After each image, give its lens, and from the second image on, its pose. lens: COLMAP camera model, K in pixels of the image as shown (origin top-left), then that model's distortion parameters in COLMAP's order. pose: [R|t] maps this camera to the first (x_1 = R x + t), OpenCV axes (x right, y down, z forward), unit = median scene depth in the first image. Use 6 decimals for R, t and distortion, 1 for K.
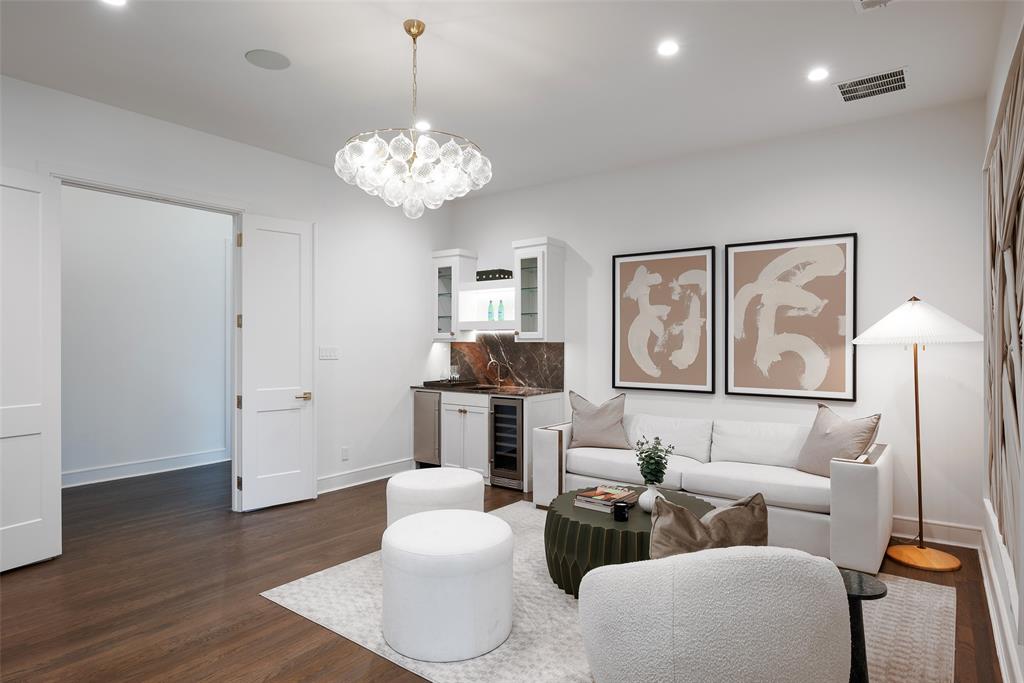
lens RADIAL K [[572.9, 0, 514.7], [0, 572.9, 341.6], [0, 0, 1]] dist [0.000652, 0.000249]
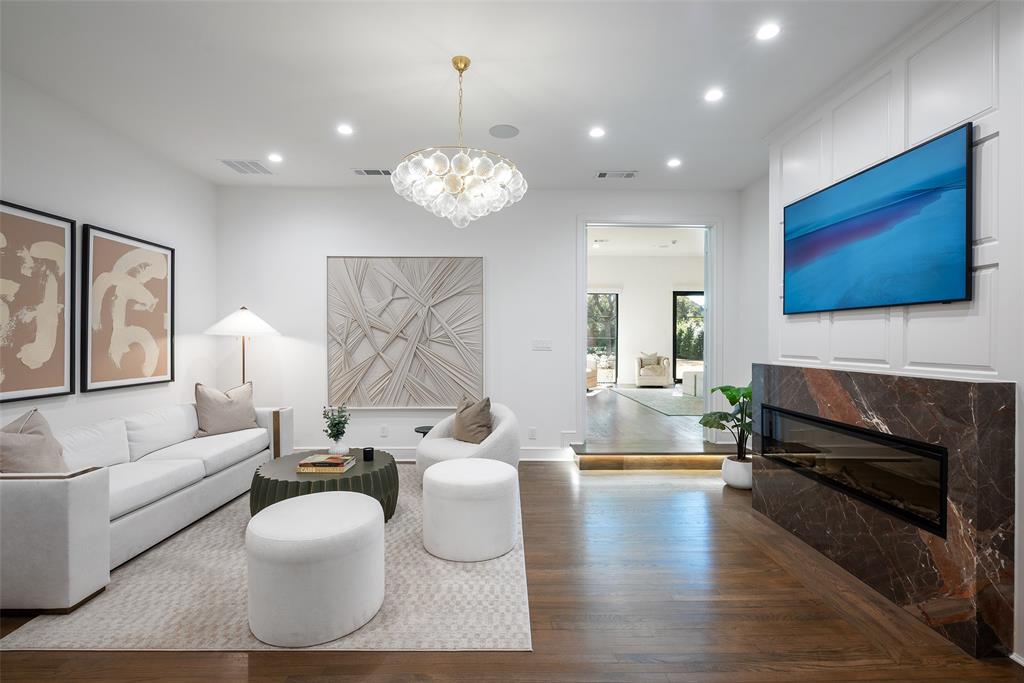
lens RADIAL K [[471.8, 0, 514.1], [0, 471.8, 338.6], [0, 0, 1]] dist [0.000275, -0.000041]
pose [[-0.611298, -0.001853, 0.791398, -0.630312], [-0.003895, 0.999992, -0.000667, 0.006663], [-0.791391, -0.003490, -0.611300, 0.945996]]
